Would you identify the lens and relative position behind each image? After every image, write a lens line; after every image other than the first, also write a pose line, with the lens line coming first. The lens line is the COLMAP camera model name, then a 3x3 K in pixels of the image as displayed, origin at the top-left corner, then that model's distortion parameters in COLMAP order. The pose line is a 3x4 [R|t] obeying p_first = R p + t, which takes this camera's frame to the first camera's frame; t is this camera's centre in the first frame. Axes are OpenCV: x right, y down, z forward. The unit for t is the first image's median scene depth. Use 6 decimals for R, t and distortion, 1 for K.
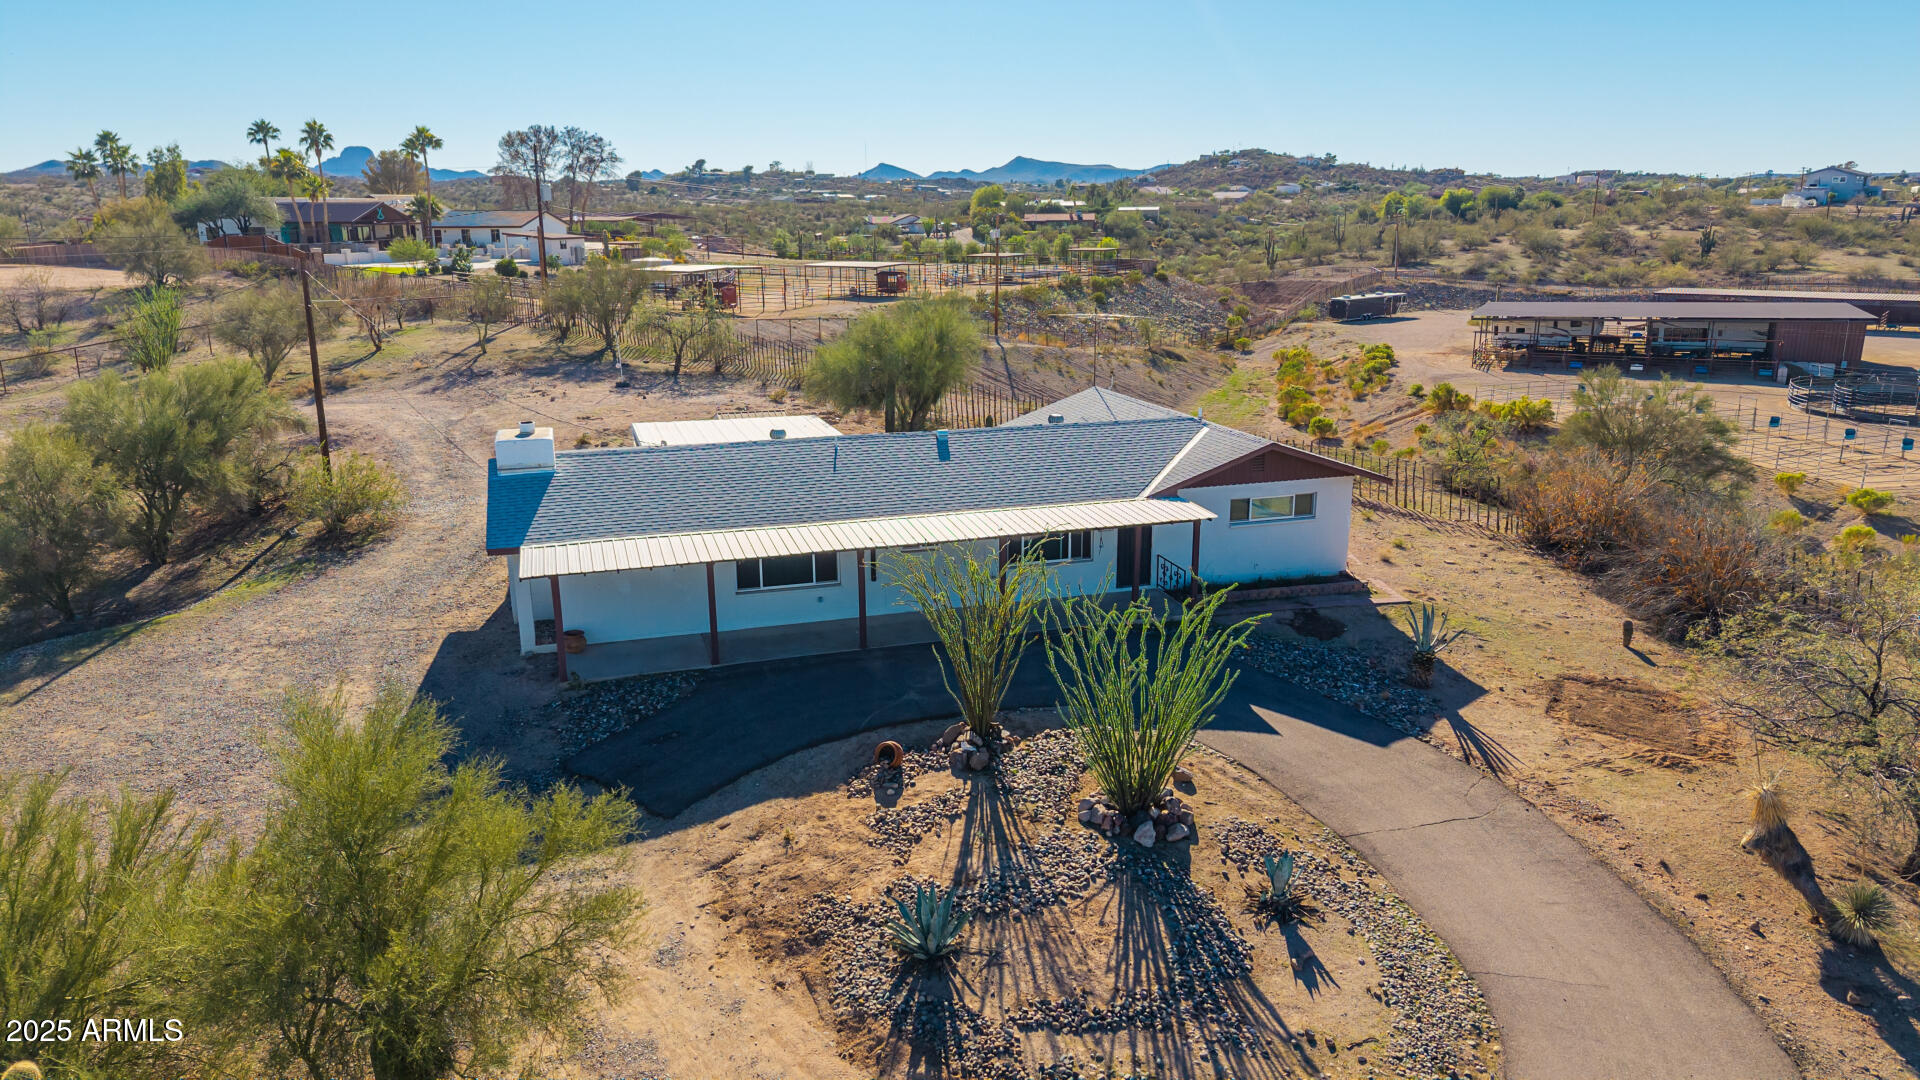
lens RADIAL K [[1284.9, 0, 955.8], [0, 1284.9, 544.0], [0, 0, 1]] dist [0.022618, -0.021590]
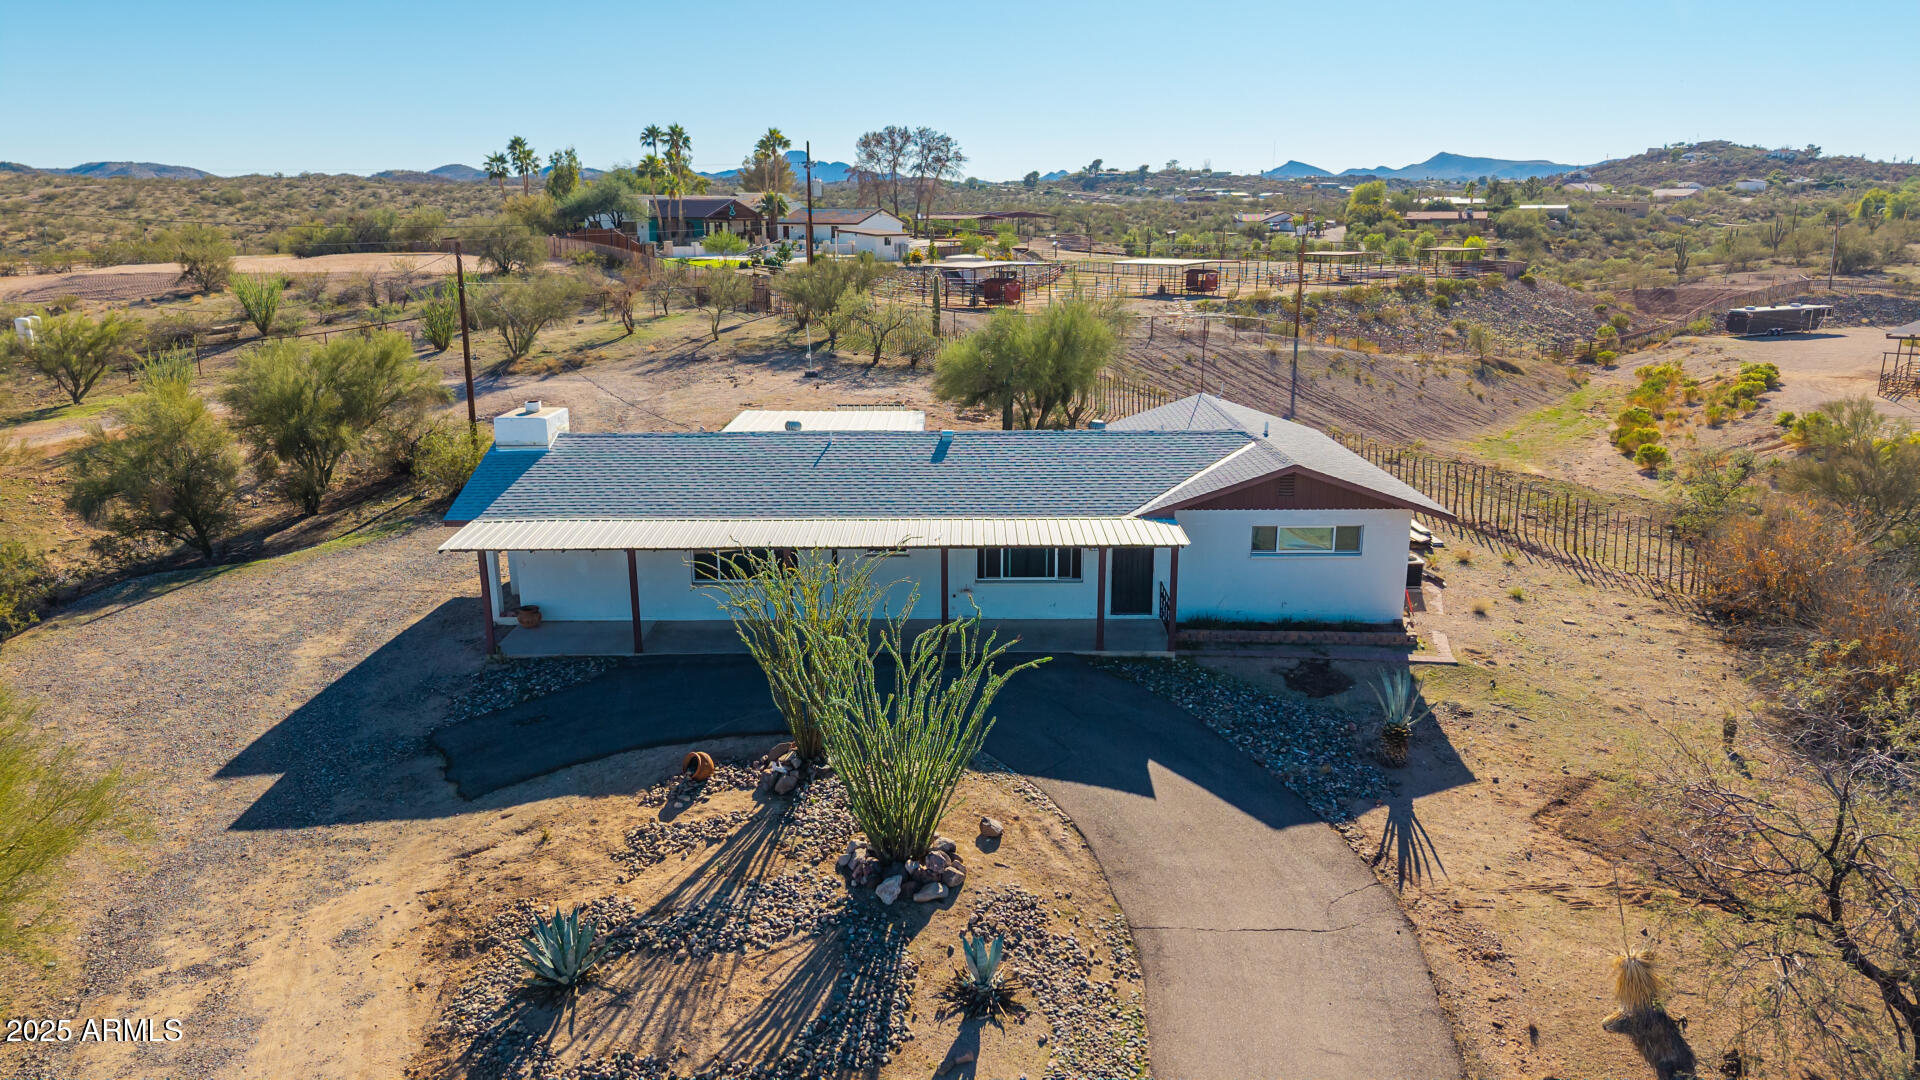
lens RADIAL K [[1284.9, 0, 955.8], [0, 1284.9, 544.0], [0, 0, 1]] dist [0.022618, -0.021590]
pose [[0.954880, 0.077156, -0.286795, 0.128294], [-0.077021, 0.996960, 0.011769, -0.008141], [0.286831, 0.010851, 0.957920, 0.046641]]
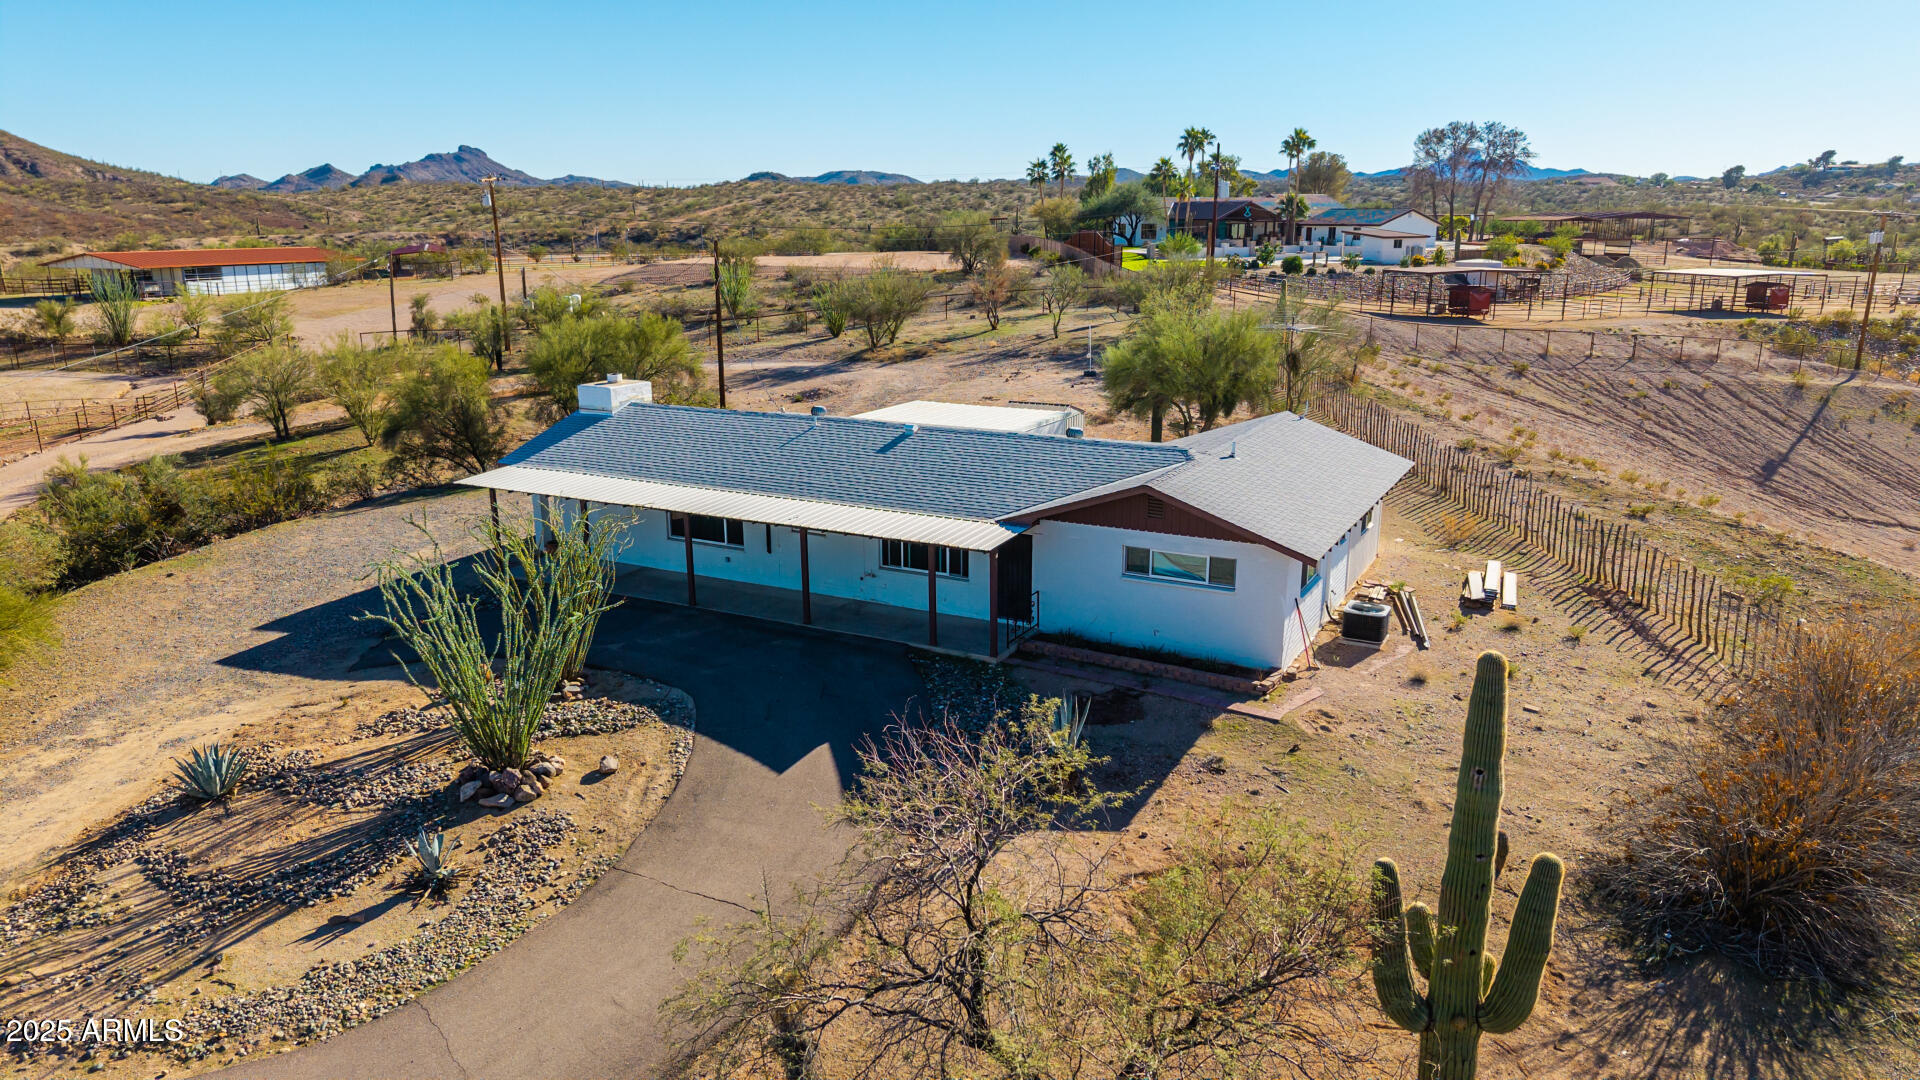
lens RADIAL K [[1284.9, 0, 955.8], [0, 1284.9, 544.0], [0, 0, 1]] dist [0.022618, -0.021590]
pose [[0.707005, 0.180891, -0.683683, 0.333578], [-0.180829, 0.980838, 0.072515, -0.036121], [0.683700, 0.072361, 0.726167, 0.146775]]
